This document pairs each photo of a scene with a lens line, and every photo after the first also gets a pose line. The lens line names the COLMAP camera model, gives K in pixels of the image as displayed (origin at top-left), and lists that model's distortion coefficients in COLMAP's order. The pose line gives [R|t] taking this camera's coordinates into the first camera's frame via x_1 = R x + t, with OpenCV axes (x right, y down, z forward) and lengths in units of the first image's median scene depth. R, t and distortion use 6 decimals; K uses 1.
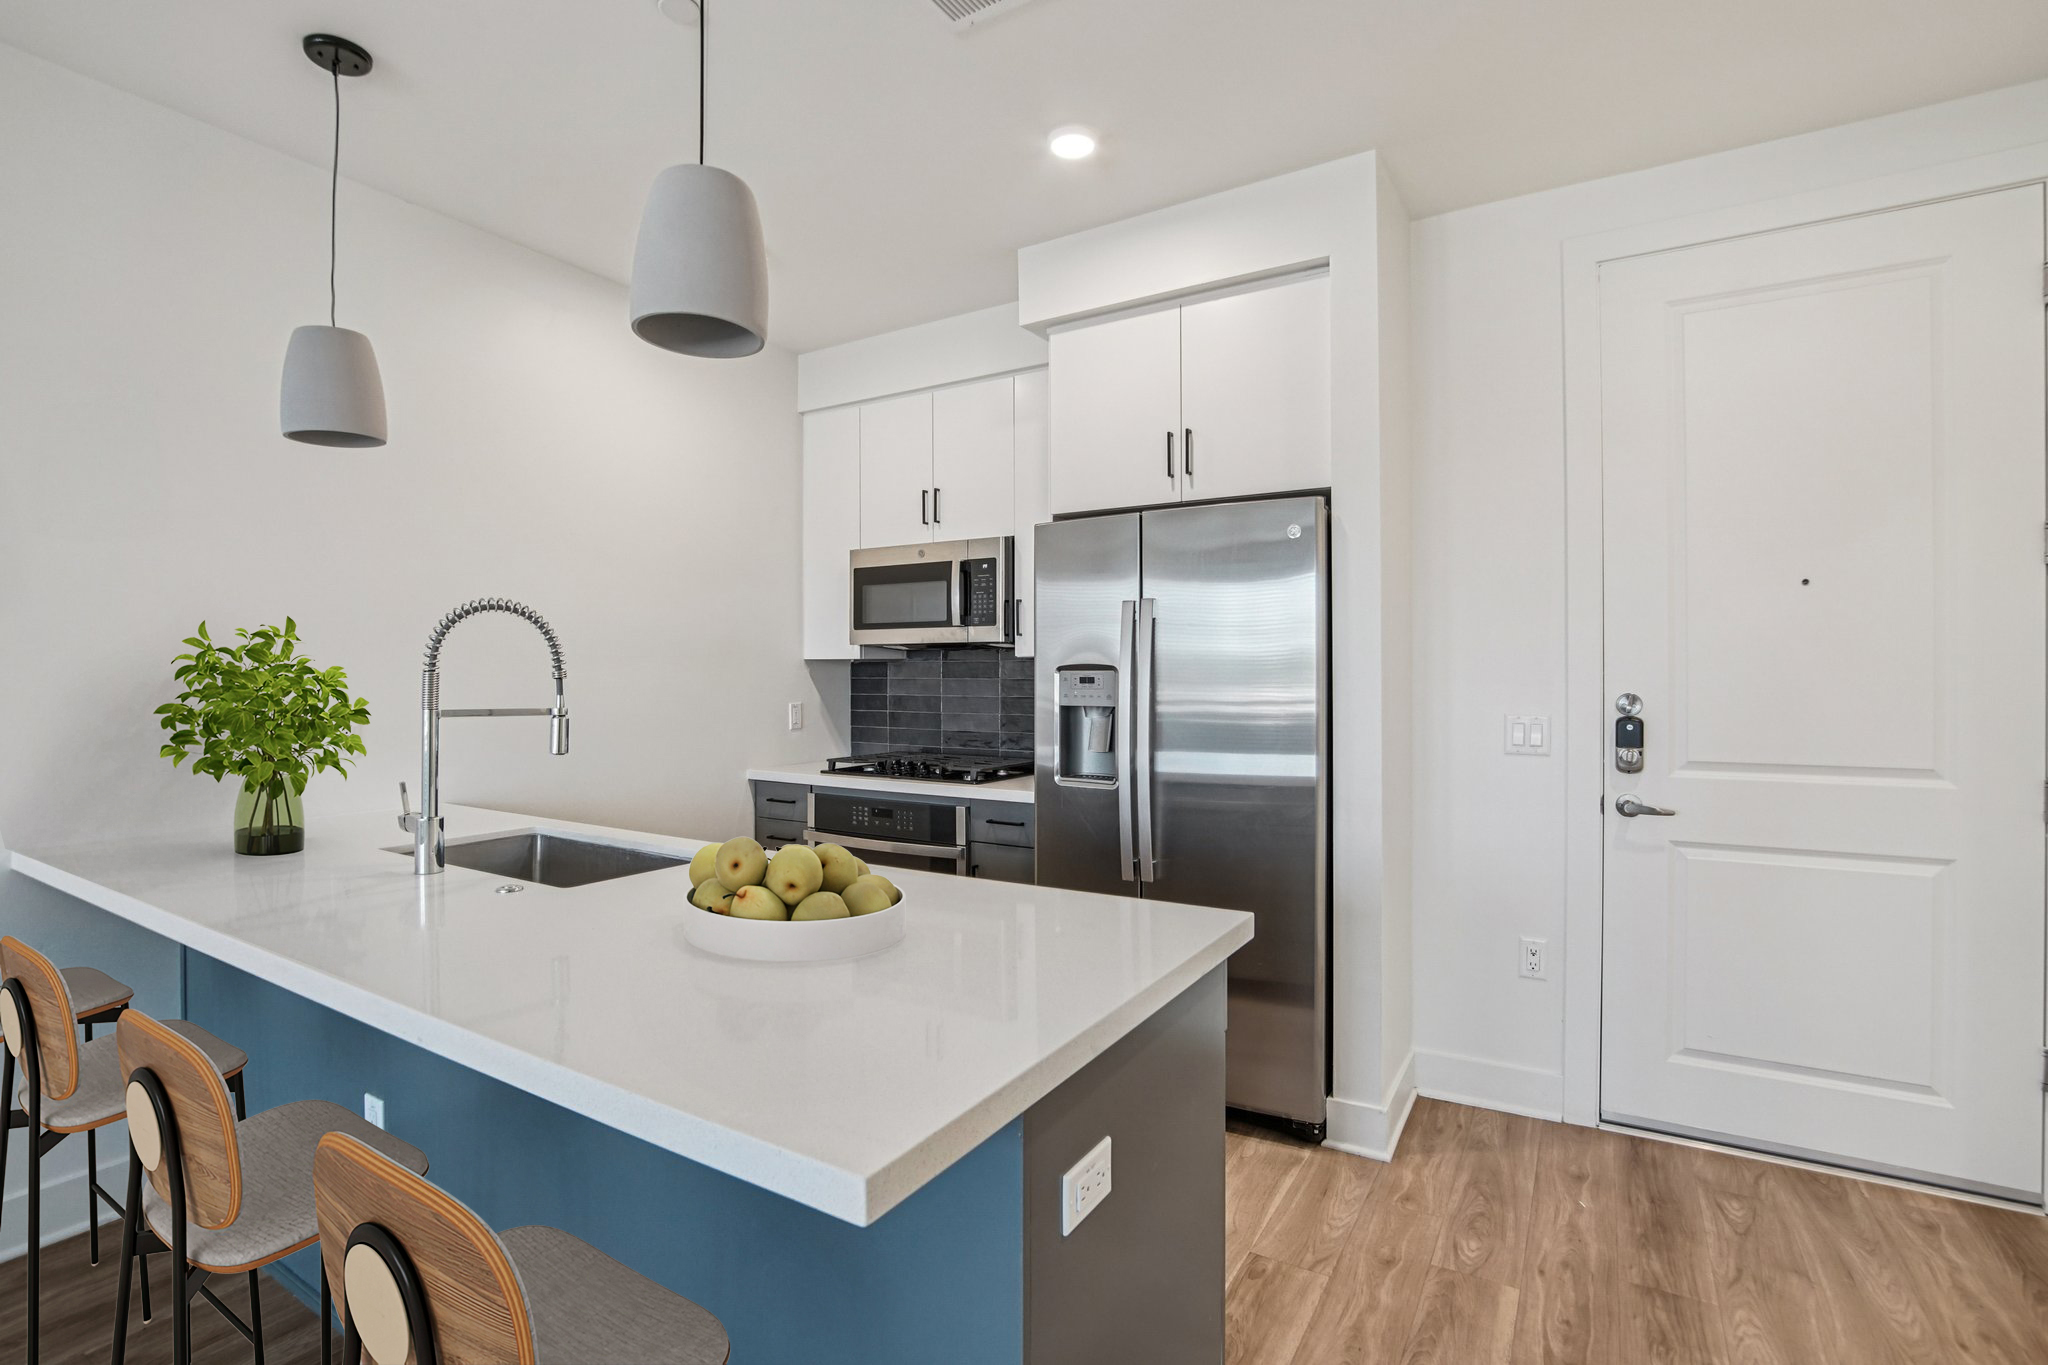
lens RADIAL K [[926.7, 0, 1056.5], [0, 926.7, 670.0], [0, 0, 1]] dist [0.031366, -0.000012]
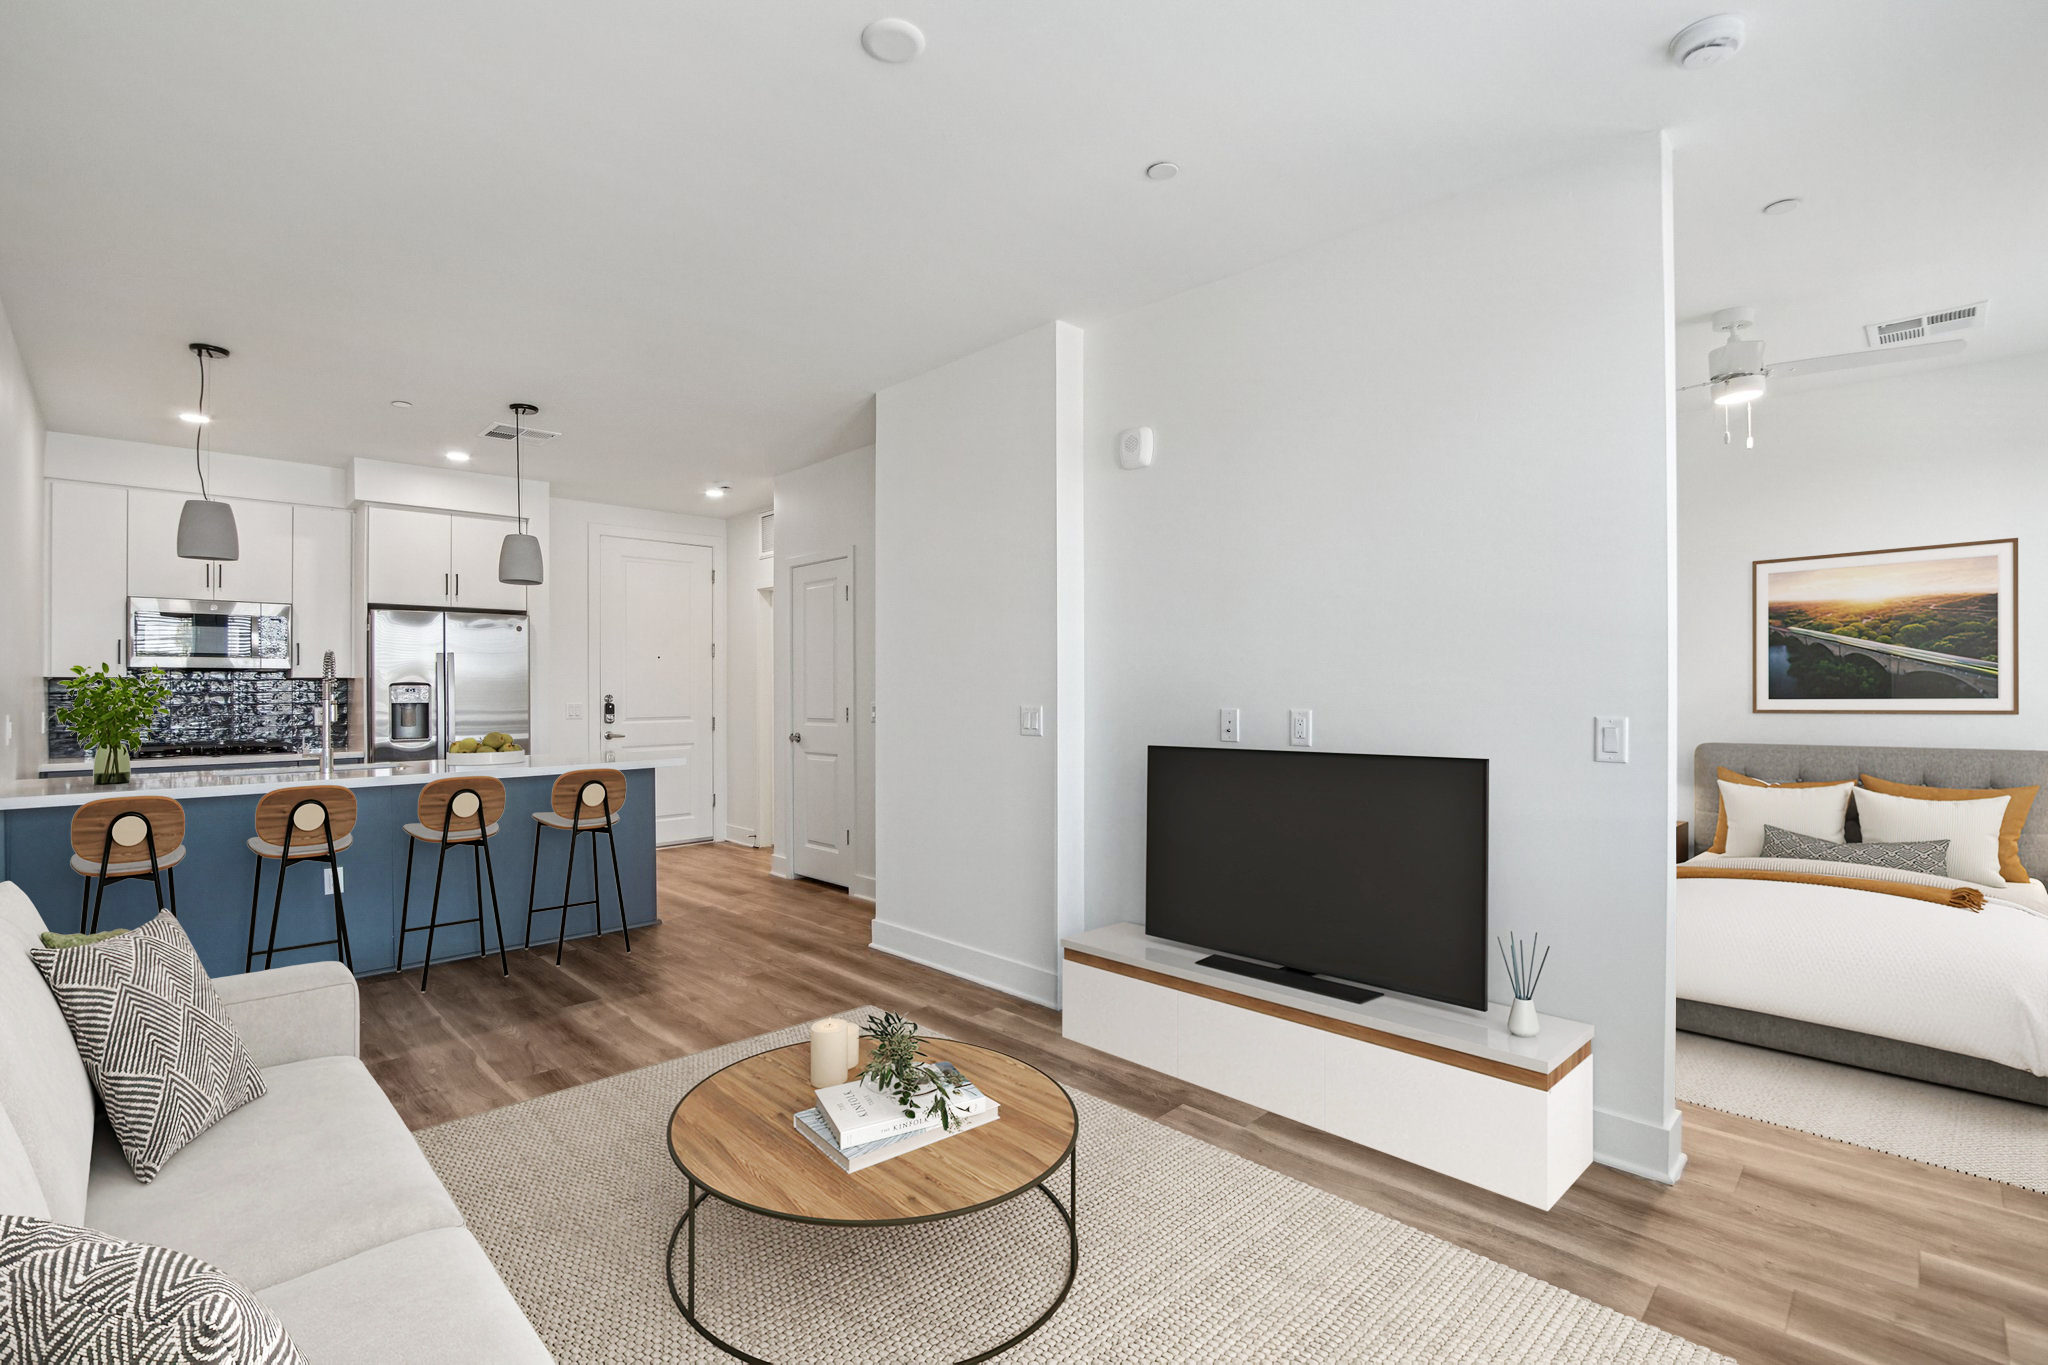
lens RADIAL K [[911.6, 0, 949.8], [0, 911.6, 690.4], [0, 0, 1]] dist [0.001524, 0.000522]
pose [[0.341716, 0.002135, 0.939801, -1.462420], [0.008614, 0.999948, -0.005404, 0.032839], [-0.939764, 0.009942, 0.341680, -0.802963]]
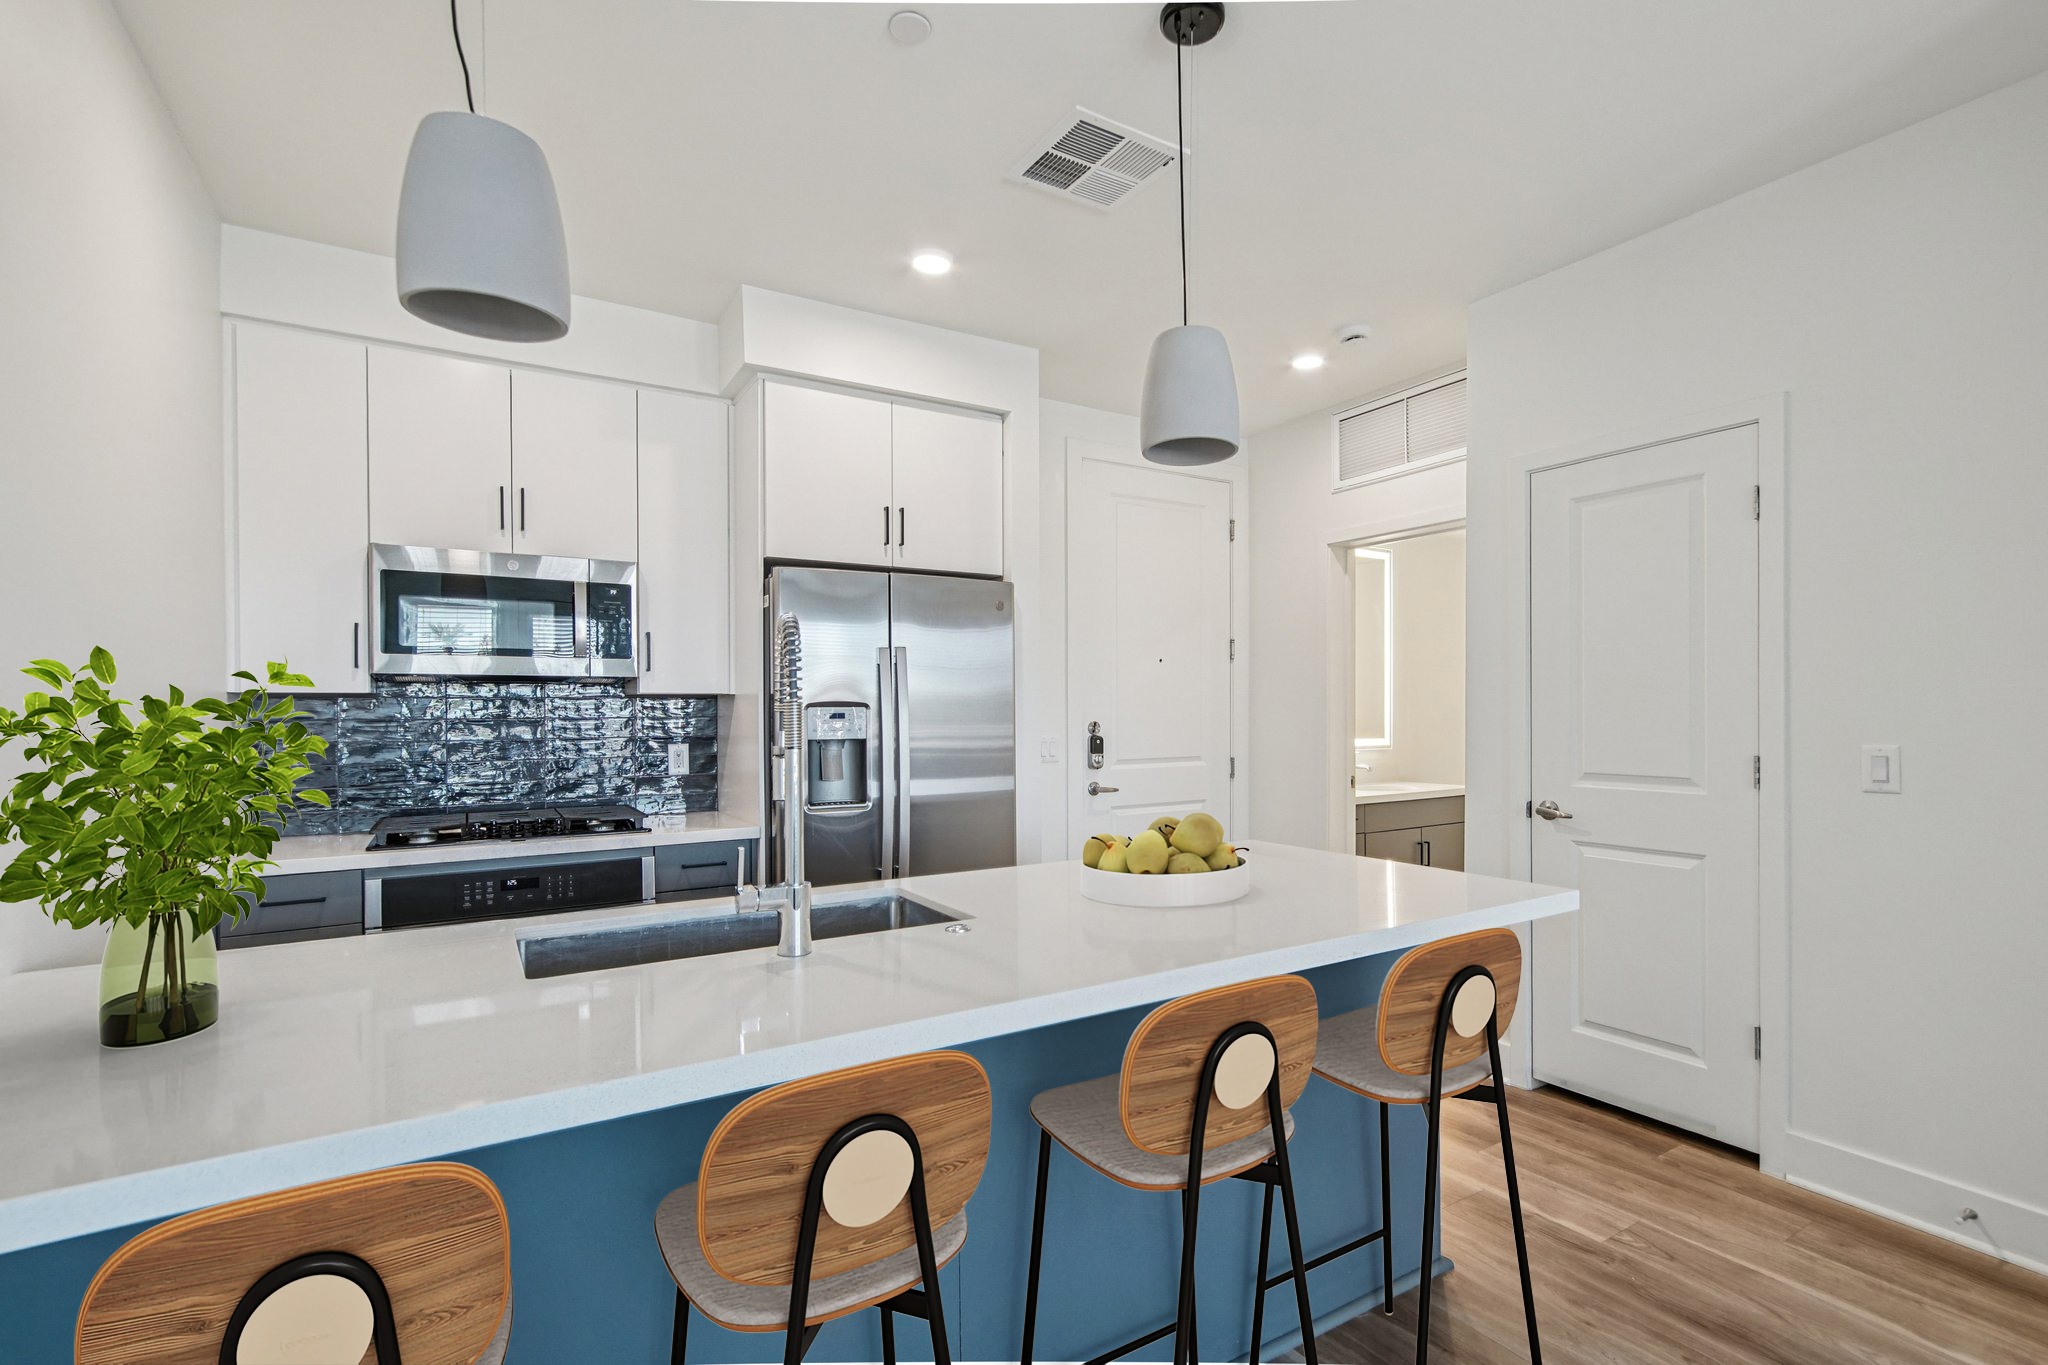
lens RADIAL K [[918.9, 0, 1023.8], [0, 918.9, 718.5], [0, 0, 1]] dist [0.026588, -0.000233]
pose [[0.502474, -0.004804, 0.864579, -0.817255], [0.007896, 0.999968, 0.000967, 0.015332], [-0.864557, 0.006340, 0.502496, 0.261270]]
